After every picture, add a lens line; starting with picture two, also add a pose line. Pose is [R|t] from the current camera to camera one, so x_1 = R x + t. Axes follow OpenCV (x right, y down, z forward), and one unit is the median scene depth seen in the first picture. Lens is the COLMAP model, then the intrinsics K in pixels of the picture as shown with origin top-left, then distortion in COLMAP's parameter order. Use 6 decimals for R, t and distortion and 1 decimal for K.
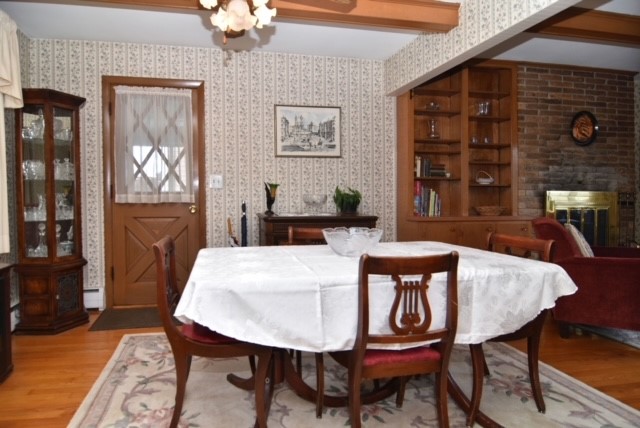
lens RADIAL K [[334.5, 0, 310.7], [0, 334.5, 216.5], [0, 0, 1]] dist [-0.005274, -0.001740]
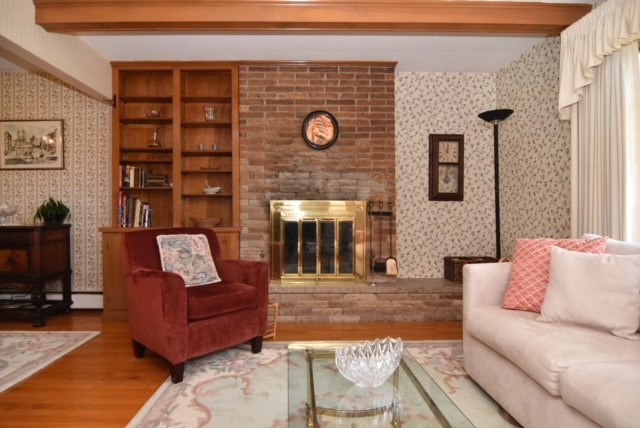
lens RADIAL K [[334.5, 0, 310.7], [0, 334.5, 216.5], [0, 0, 1]] dist [-0.005274, -0.001740]
pose [[0.988513, 0.000322, -0.151139, 0.946318], [-0.003797, 0.999735, -0.022706, -0.013581], [0.151091, 0.023019, 0.988252, 0.120883]]
